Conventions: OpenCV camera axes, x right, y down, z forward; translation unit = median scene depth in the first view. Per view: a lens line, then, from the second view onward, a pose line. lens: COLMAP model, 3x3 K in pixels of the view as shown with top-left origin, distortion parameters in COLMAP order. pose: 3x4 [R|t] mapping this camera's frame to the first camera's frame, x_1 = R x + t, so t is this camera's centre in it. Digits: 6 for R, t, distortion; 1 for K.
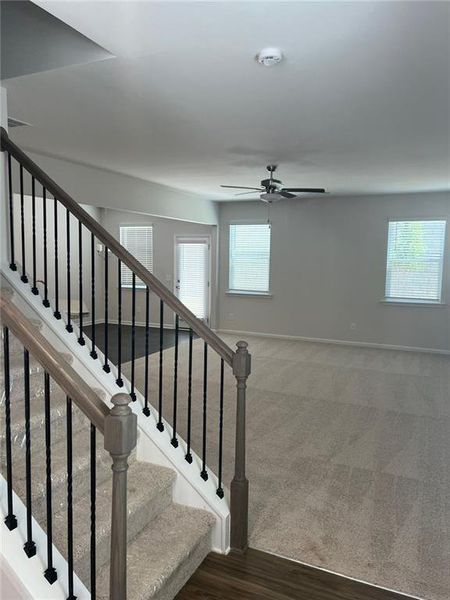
lens RADIAL K [[451.7, 0, 223.9], [0, 451.7, 299.4], [0, 0, 1]] dist [0.055271, -0.053828]
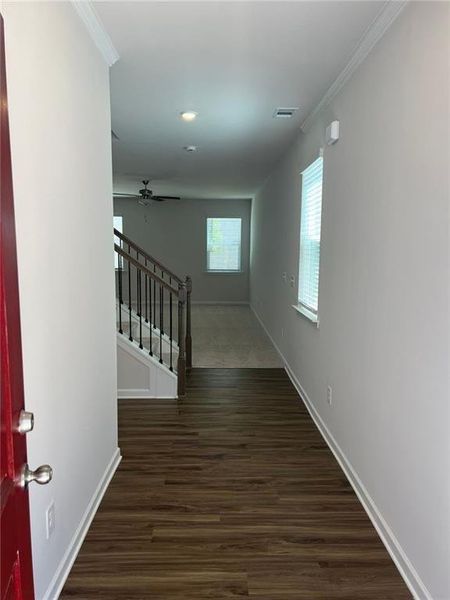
lens RADIAL K [[451.7, 0, 225.2], [0, 451.7, 300.5], [0, 0, 1]] dist [0.055271, -0.053828]
pose [[0.897538, -0.058365, 0.437057, -0.343319], [0.047126, 0.998221, 0.036525, 0.063153], [-0.438412, -0.012186, 0.898692, -0.488543]]
